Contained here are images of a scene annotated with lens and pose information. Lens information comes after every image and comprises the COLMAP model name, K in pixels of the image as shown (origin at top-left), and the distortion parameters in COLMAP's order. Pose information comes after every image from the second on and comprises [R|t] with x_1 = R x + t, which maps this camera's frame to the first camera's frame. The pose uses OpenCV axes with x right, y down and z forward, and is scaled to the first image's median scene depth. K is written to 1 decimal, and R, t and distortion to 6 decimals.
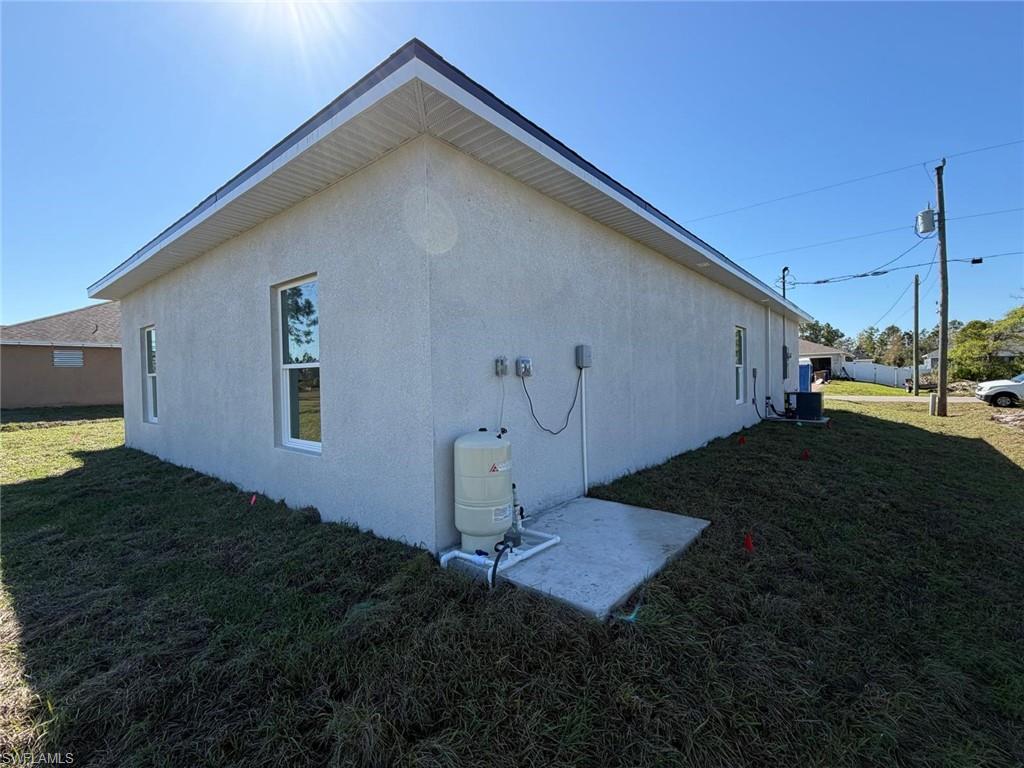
lens RADIAL K [[451.7, 0, 512.0], [0, 451.7, 384.0], [0, 0, 1]] dist [-0.000288, 0.000140]
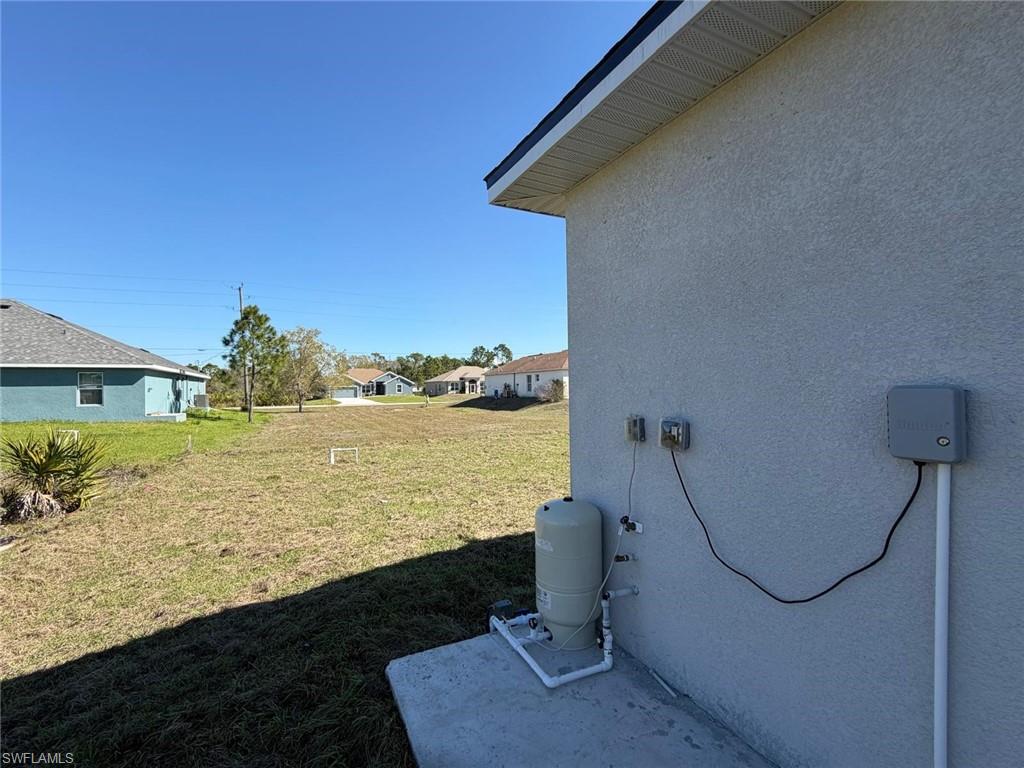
lens RADIAL K [[451.7, 0, 512.0], [0, 451.7, 384.0], [0, 0, 1]] dist [-0.000288, 0.000140]
pose [[-0.394320, 0.016940, -0.918817, 0.268034], [0.004780, 0.999854, 0.016383, -0.046854], [0.918961, 0.002068, -0.394344, 0.431030]]
